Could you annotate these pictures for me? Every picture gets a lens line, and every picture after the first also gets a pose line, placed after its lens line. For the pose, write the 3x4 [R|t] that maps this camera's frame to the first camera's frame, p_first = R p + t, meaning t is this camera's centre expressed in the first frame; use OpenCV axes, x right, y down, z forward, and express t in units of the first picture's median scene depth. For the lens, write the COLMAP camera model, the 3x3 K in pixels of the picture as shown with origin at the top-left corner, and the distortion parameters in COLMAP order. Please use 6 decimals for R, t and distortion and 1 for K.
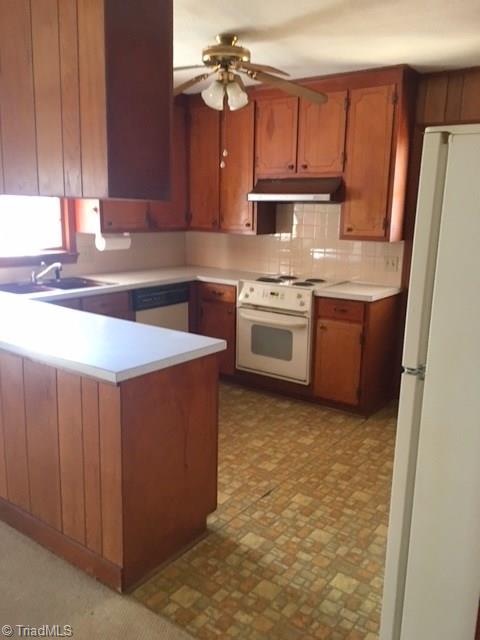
lens RADIAL K [[542.4, 0, 240.0], [0, 542.4, 320.0], [0, 0, 1]] dist [0.008168, -0.011086]
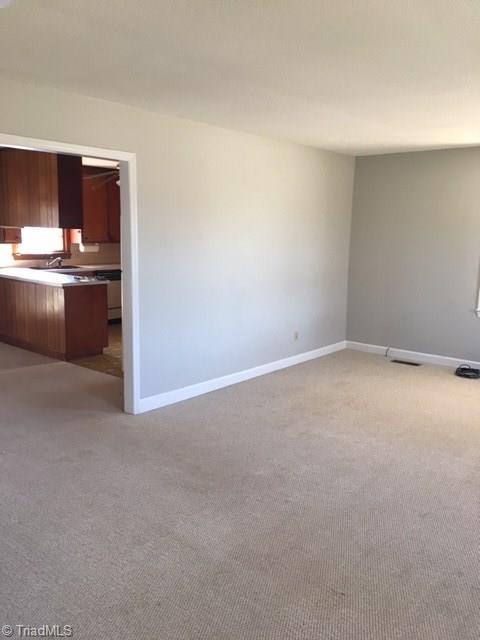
lens RADIAL K [[542.4, 0, 240.0], [0, 542.4, 320.0], [0, 0, 1]] dist [0.008168, -0.011086]
pose [[0.997424, 0.007054, -0.071384, 0.463494], [-0.009362, 0.999442, -0.032054, 0.178347], [0.071118, 0.032640, 0.996934, -0.928717]]
